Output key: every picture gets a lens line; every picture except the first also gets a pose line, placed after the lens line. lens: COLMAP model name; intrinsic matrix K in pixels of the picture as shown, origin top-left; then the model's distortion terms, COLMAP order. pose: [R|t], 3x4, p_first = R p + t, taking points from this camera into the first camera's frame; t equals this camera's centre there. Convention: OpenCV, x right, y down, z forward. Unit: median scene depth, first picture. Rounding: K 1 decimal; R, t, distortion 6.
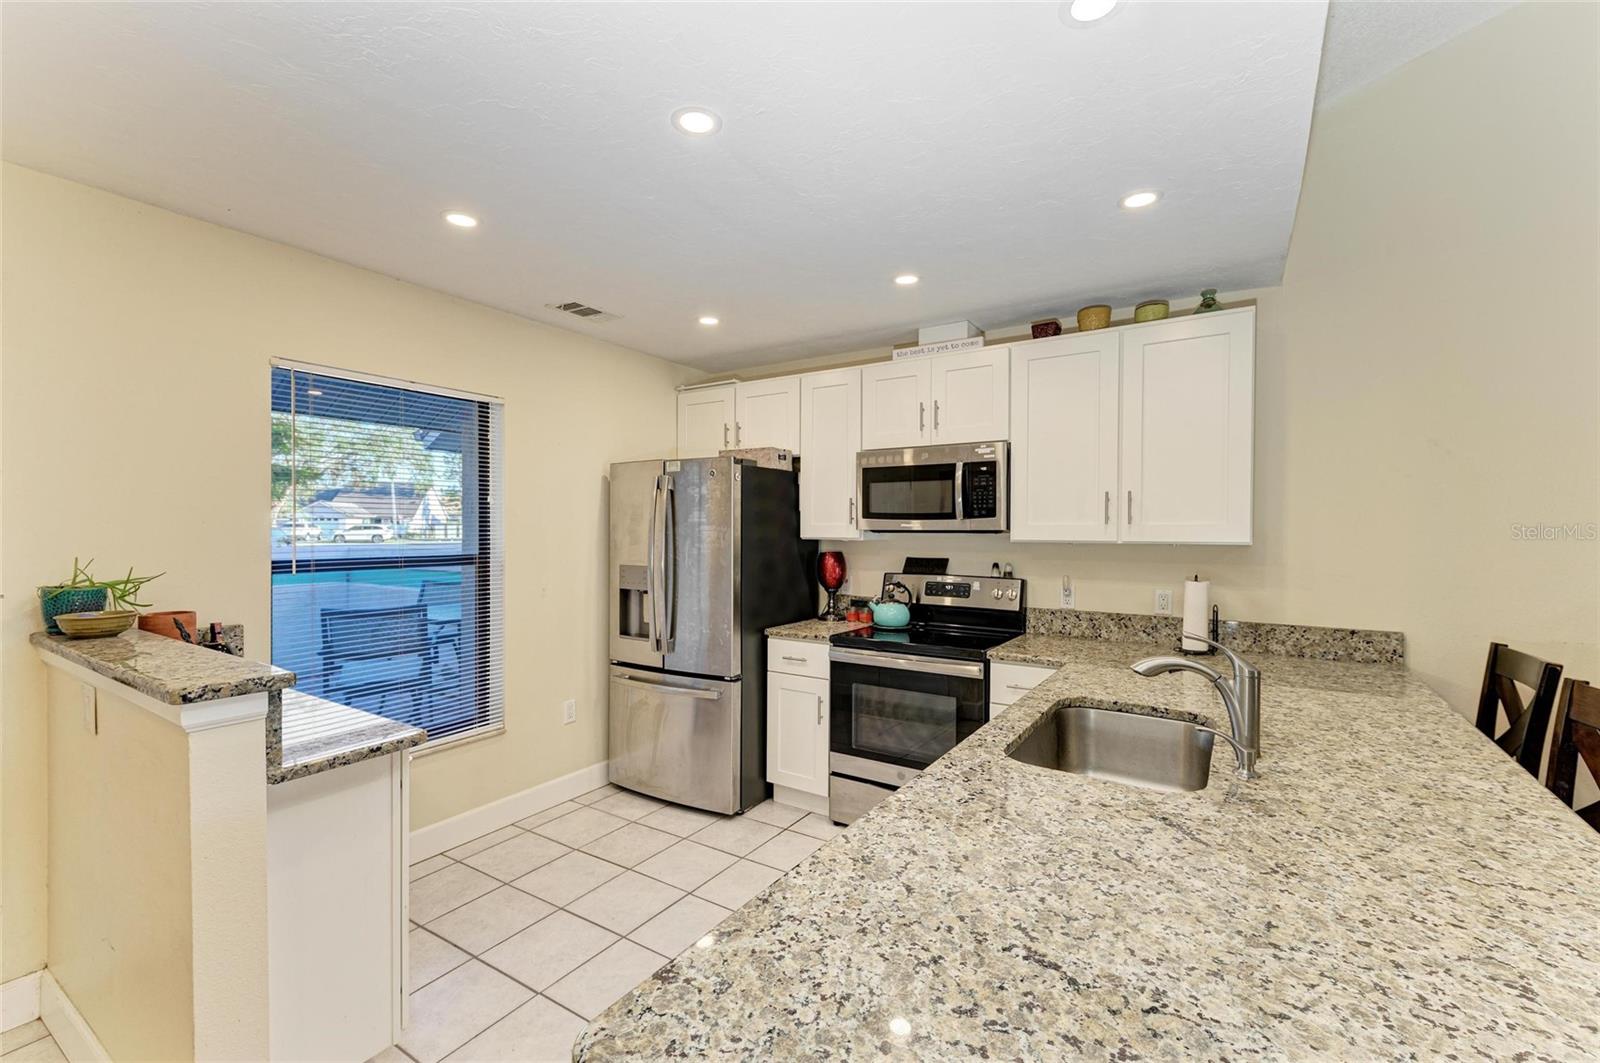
lens RADIAL K [[691.6, 0, 811.6], [0, 691.6, 540.8], [0, 0, 1]] dist [0.004371, -0.004822]
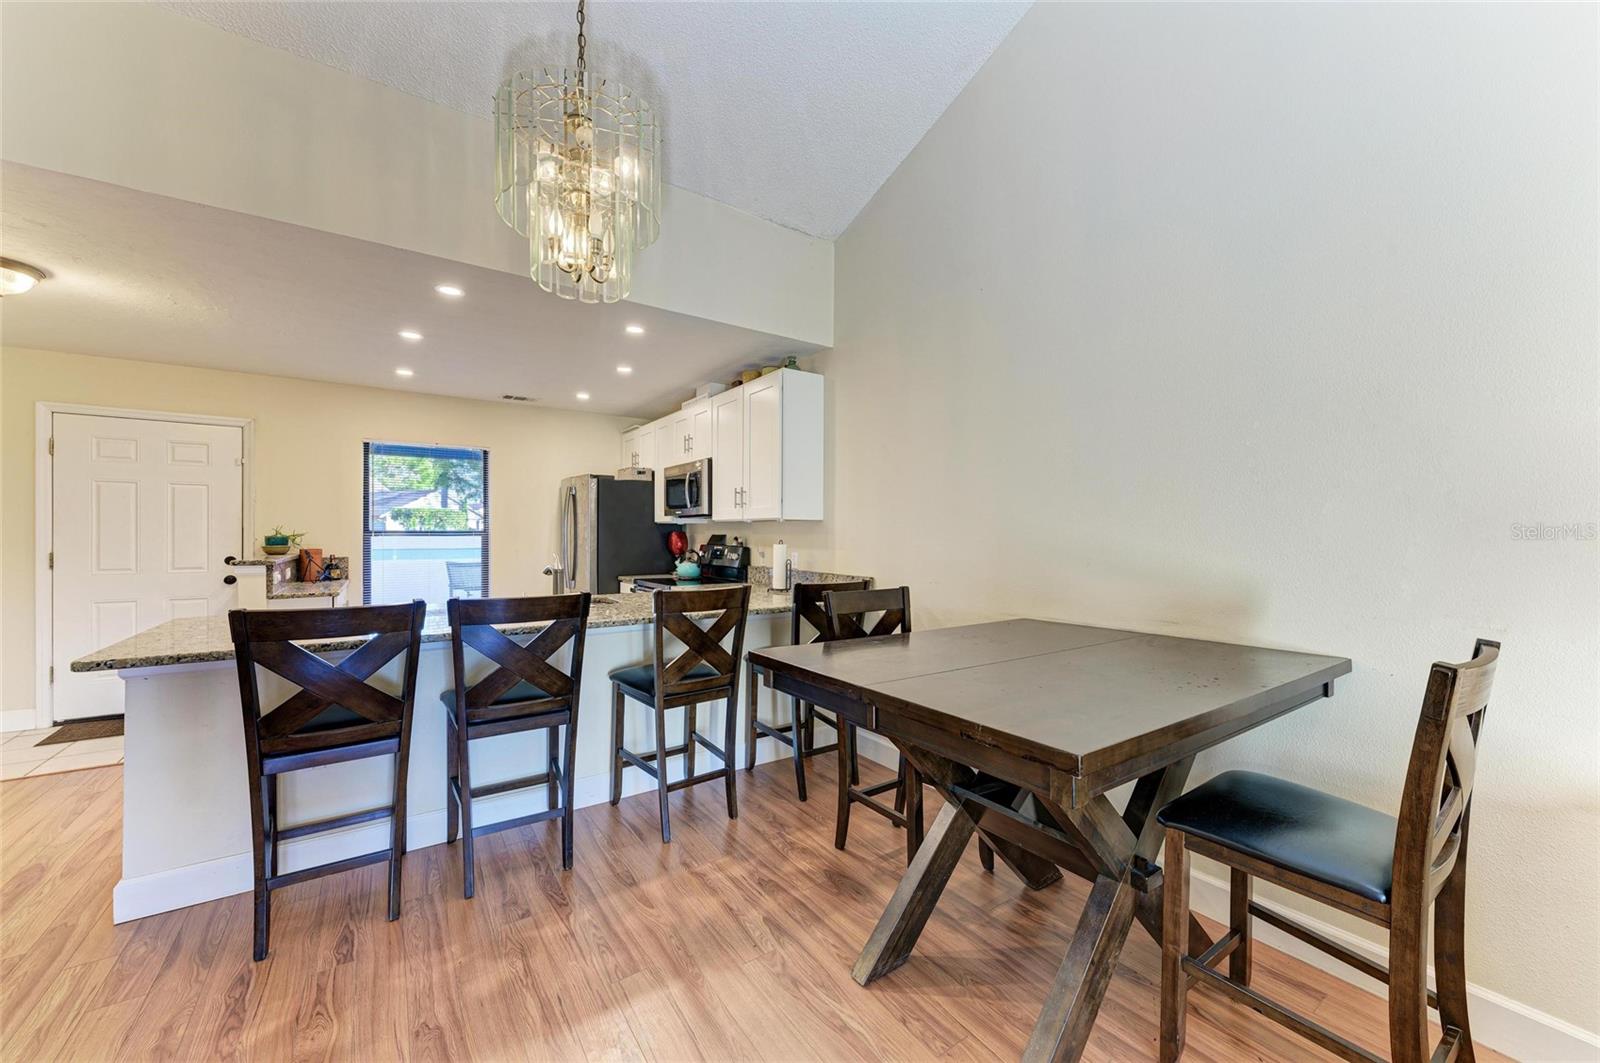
lens RADIAL K [[624.2, 0, 812.7], [0, 624.2, 542.0], [0, 0, 1]] dist [0.013530, -0.000545]
pose [[0.918331, 0.007921, -0.395734, 0.991990], [-0.009699, 0.999950, -0.002492, 0.046157], [0.395695, 0.006126, 0.918362, -0.209026]]
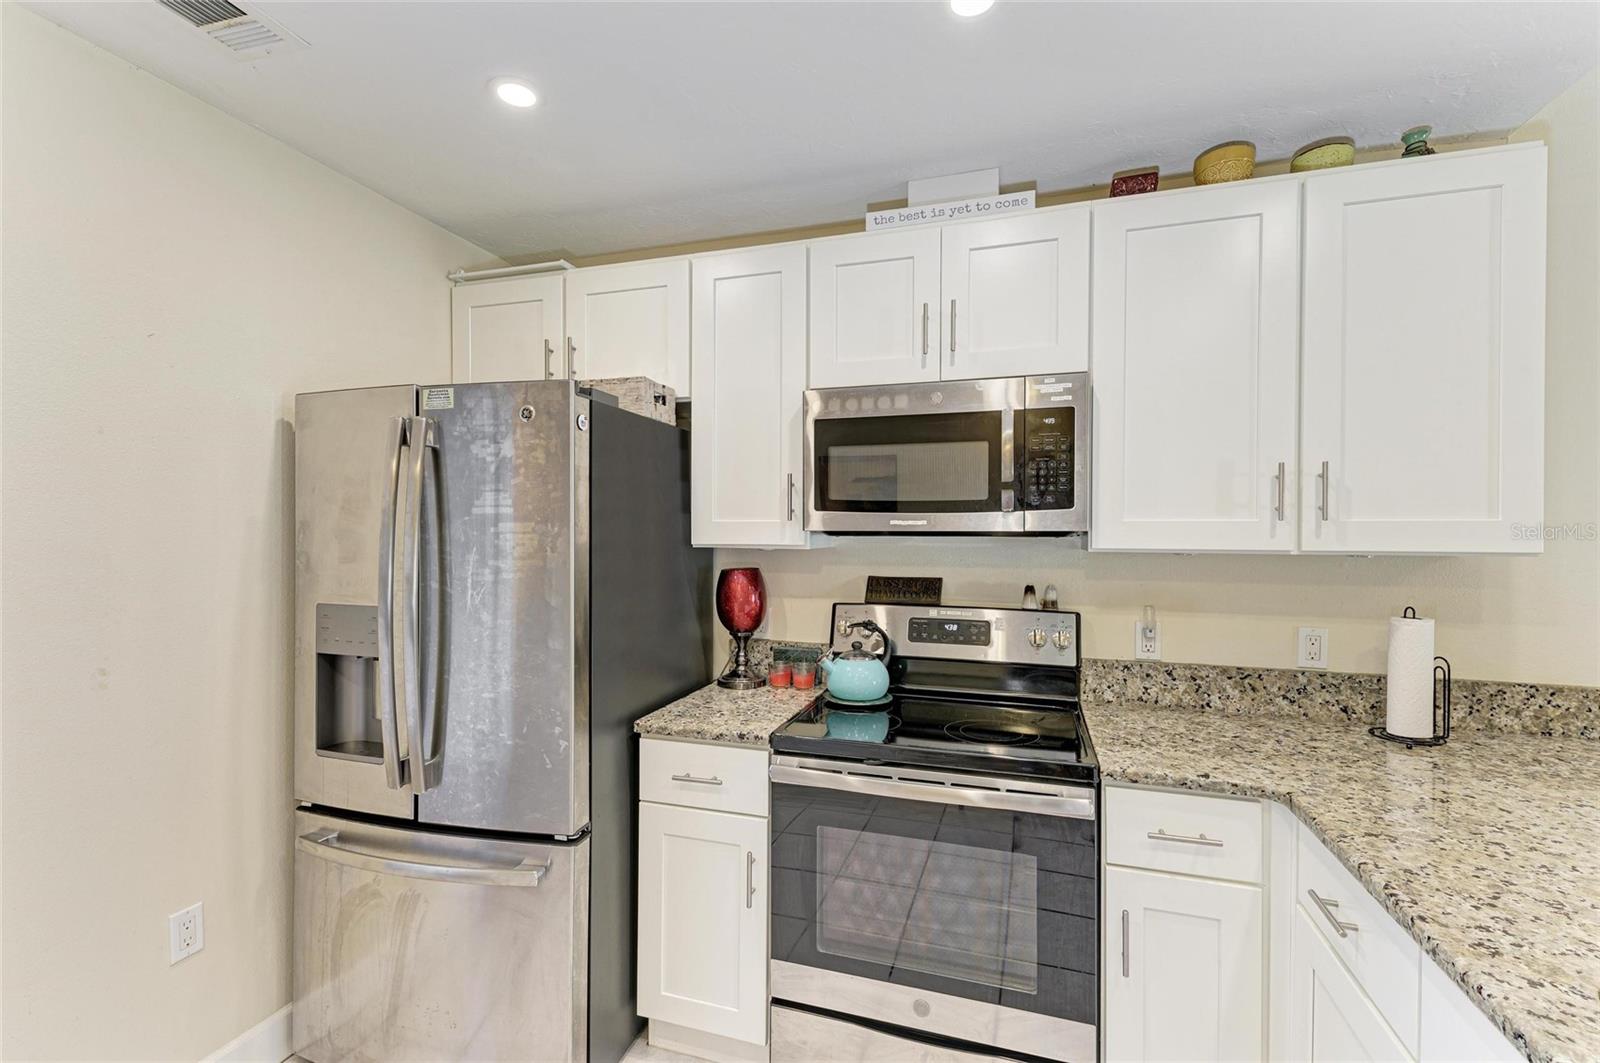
lens RADIAL K [[698.6, 0, 806.4], [0, 698.6, 534.5], [0, 0, 1]] dist [0.006942, -0.003170]
pose [[0.965344, -0.002244, 0.260970, -0.081724], [0.004937, 0.999941, -0.009663, -0.007816], [-0.260933, 0.010617, 0.965299, 0.474198]]
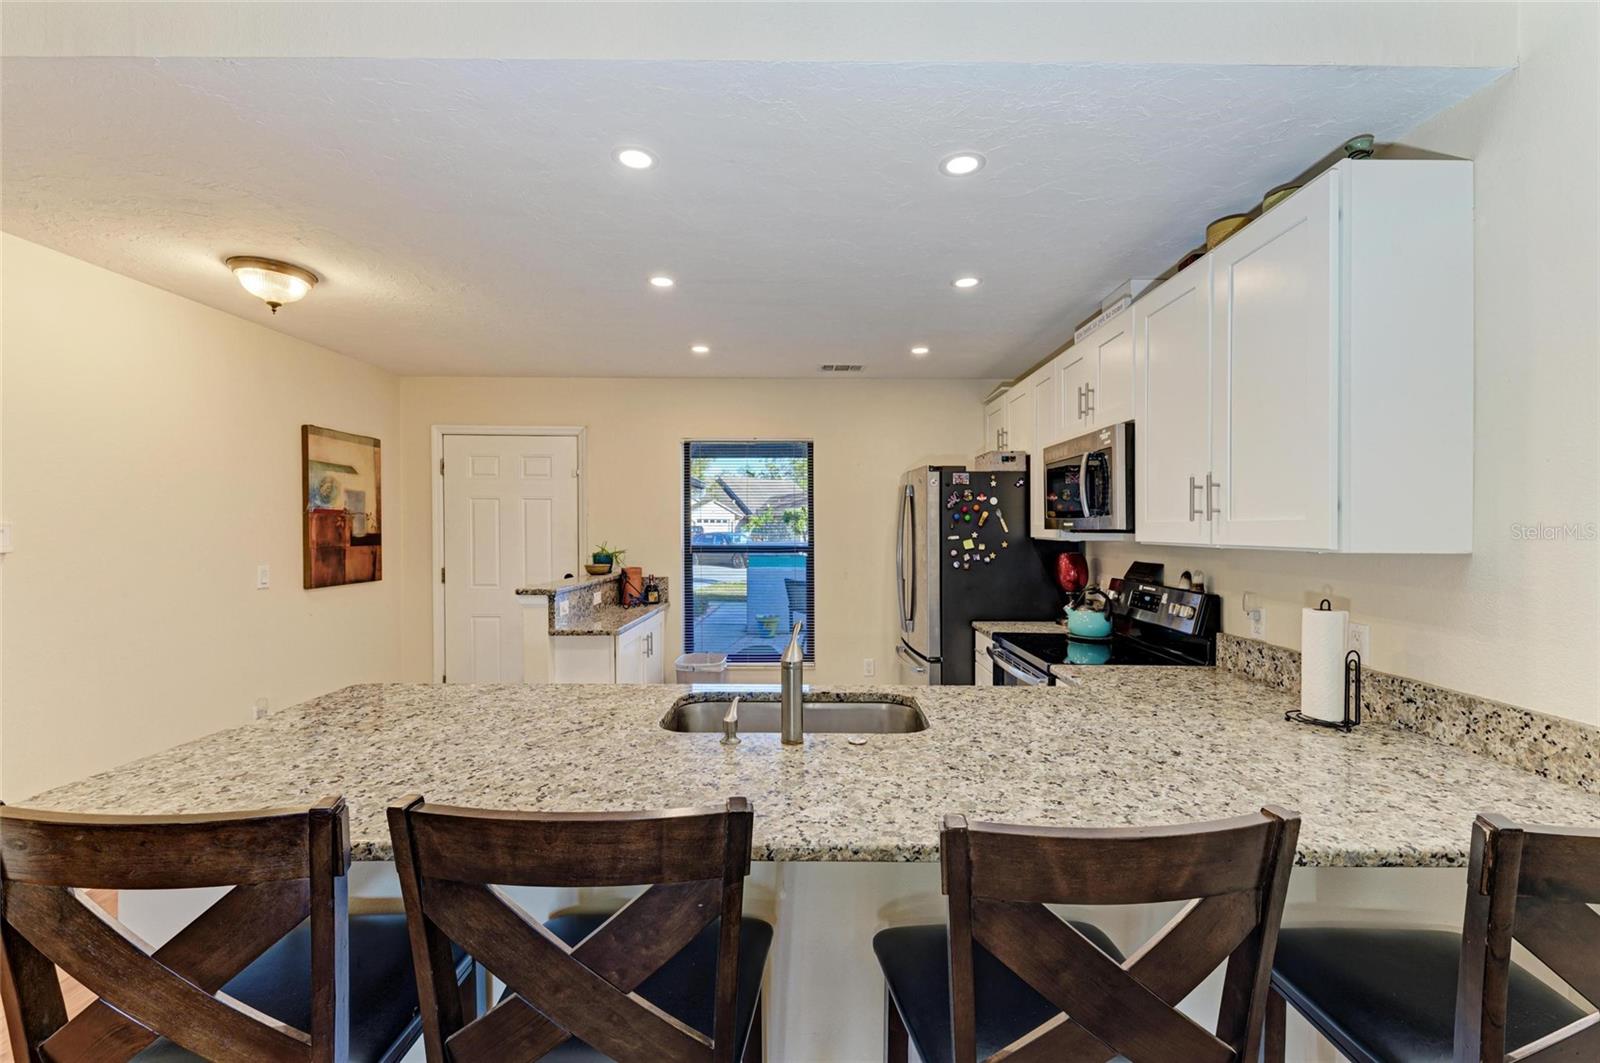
lens RADIAL K [[691.6, 0, 793.0], [0, 691.6, 513.0], [0, 0, 1]] dist [0.004371, -0.004822]
pose [[0.524124, -0.019368, -0.851422, 0.718286], [-0.017989, 0.999267, -0.033805, 0.000252], [0.851452, 0.033034, 0.523391, 0.210927]]
